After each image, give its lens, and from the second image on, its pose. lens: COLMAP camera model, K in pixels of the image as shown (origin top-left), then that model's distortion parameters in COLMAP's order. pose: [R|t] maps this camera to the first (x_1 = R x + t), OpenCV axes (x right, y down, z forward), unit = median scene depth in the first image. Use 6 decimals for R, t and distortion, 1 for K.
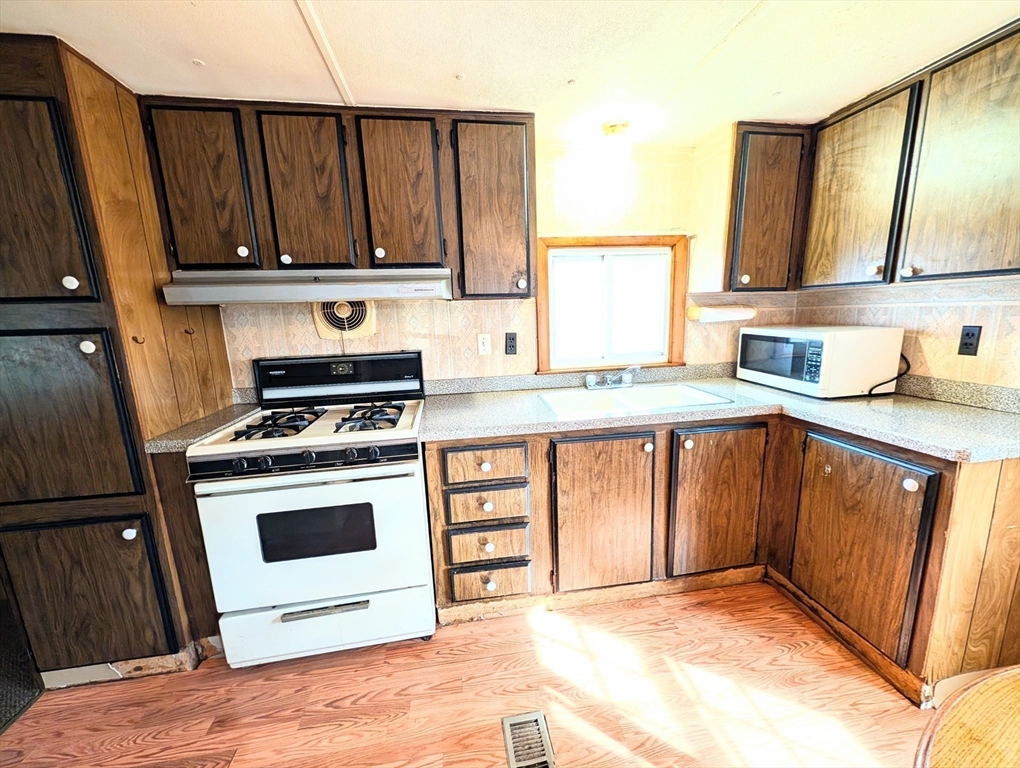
lens RADIAL K [[391.6, 0, 510.2], [0, 391.6, 384.1], [0, 0, 1]] dist [0.001646, -0.000184]
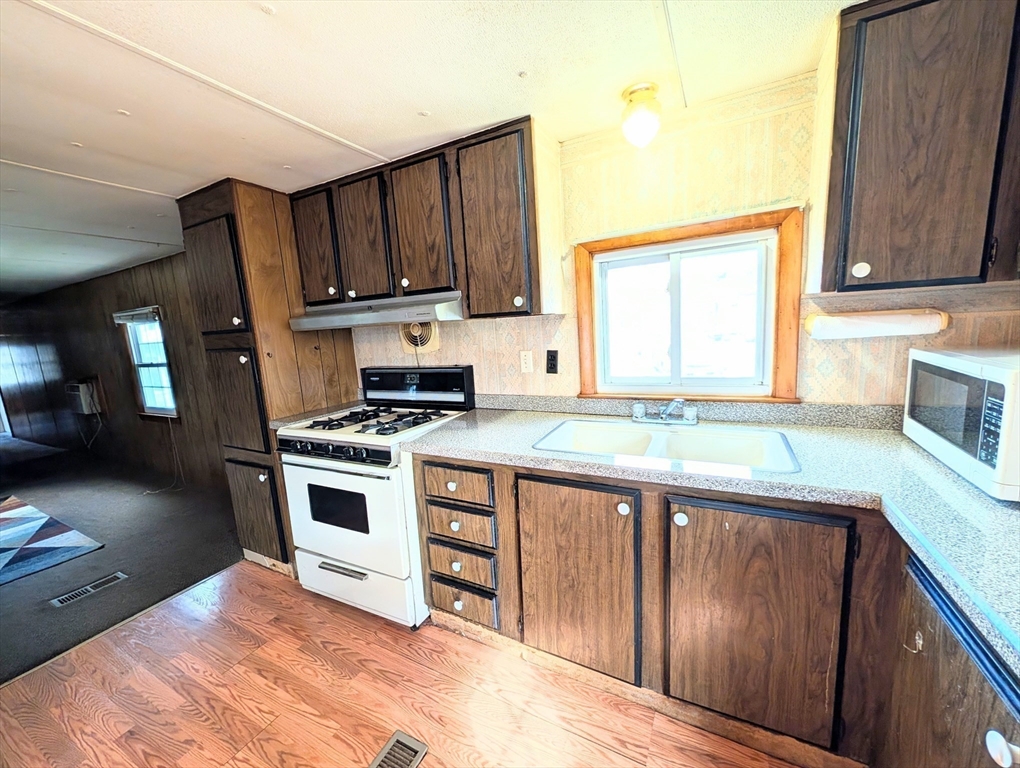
lens RADIAL K [[391.6, 0, 513.7], [0, 391.6, 385.3], [0, 0, 1]] dist [0.001646, -0.000184]
pose [[0.808522, 0.071572, -0.584097, 0.603828], [-0.073088, 0.997104, 0.021010, -0.078003], [0.583909, 0.025703, 0.811412, 0.249174]]
